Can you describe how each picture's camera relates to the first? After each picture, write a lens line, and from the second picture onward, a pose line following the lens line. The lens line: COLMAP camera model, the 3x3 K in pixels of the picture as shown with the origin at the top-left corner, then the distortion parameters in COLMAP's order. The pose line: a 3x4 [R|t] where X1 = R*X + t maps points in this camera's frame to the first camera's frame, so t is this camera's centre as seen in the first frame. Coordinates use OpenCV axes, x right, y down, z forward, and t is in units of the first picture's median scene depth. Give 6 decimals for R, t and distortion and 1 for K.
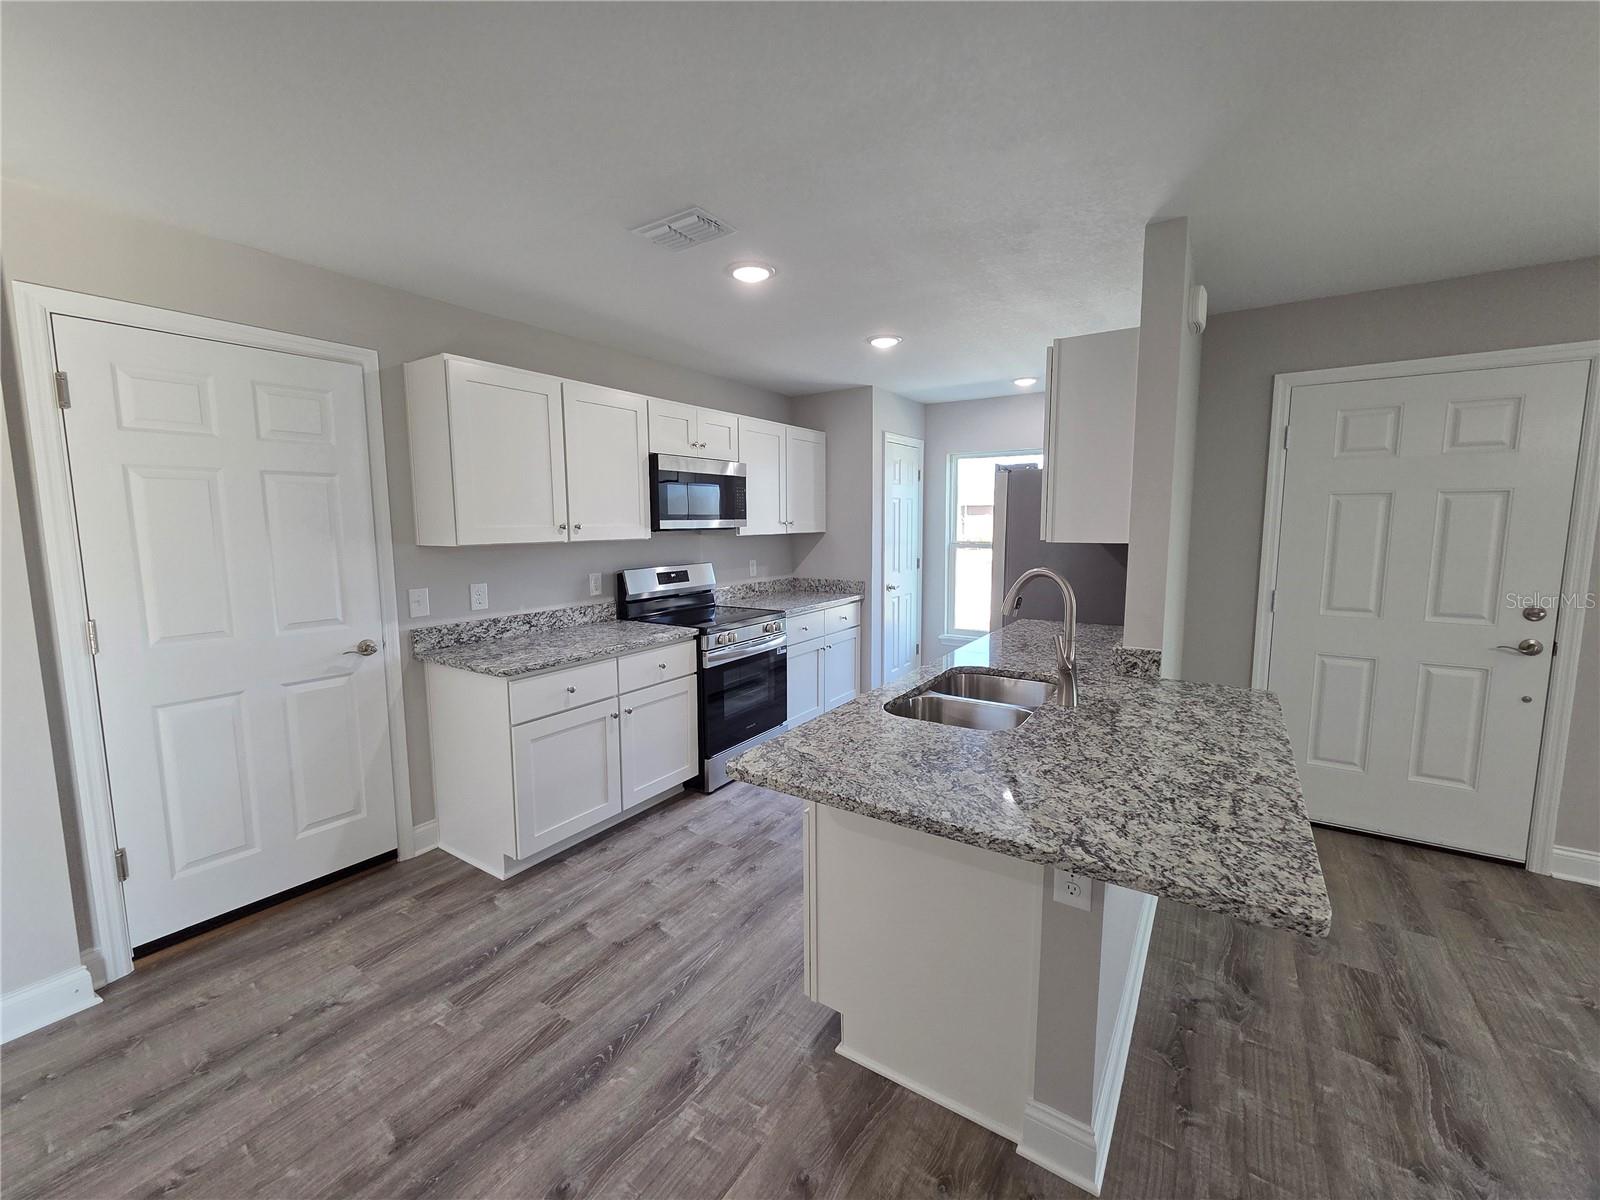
lens RADIAL K [[654.5, 0, 799.5], [0, 654.5, 592.6], [0, 0, 1]] dist [0.003050, 0.000361]
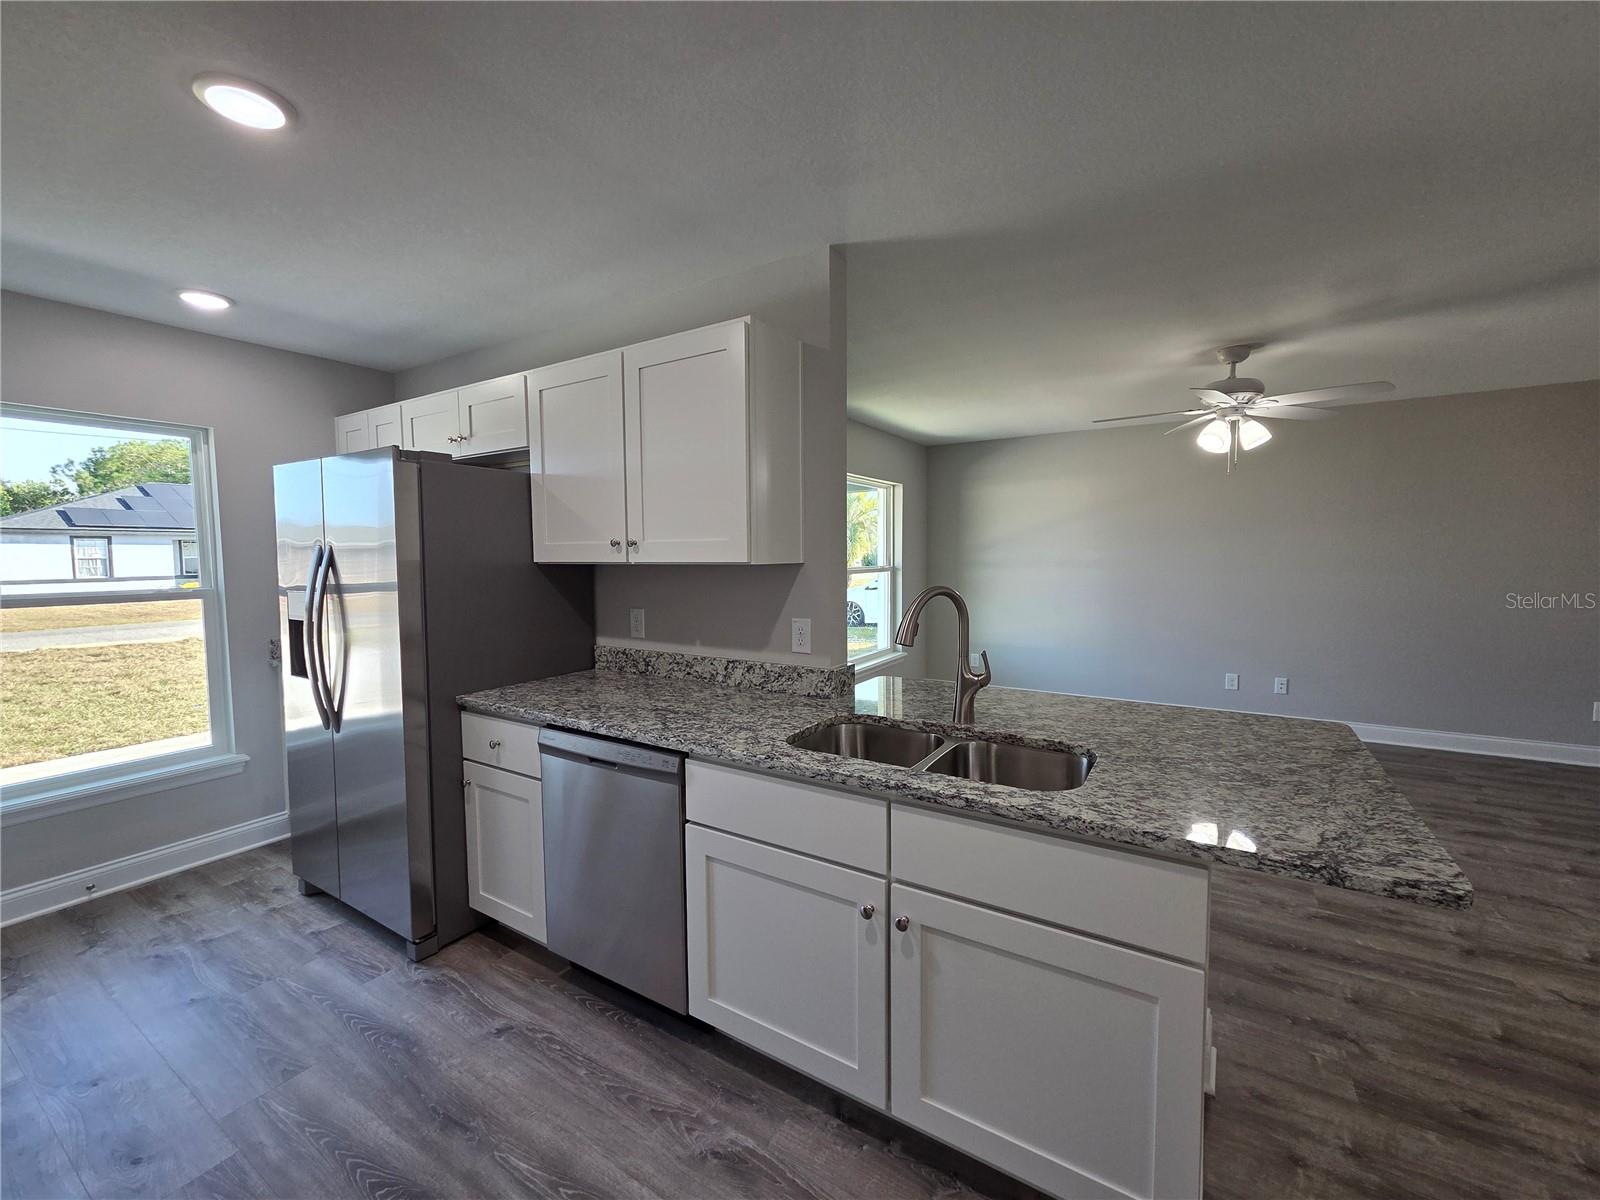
lens RADIAL K [[654.5, 0, 799.5], [0, 654.5, 592.6], [0, 0, 1]] dist [0.003050, 0.000361]
pose [[-0.021979, -0.055517, 0.998216, -0.697994], [0.118314, 0.991296, 0.057737, -0.134739], [-0.992733, 0.119372, -0.015219, 1.576316]]
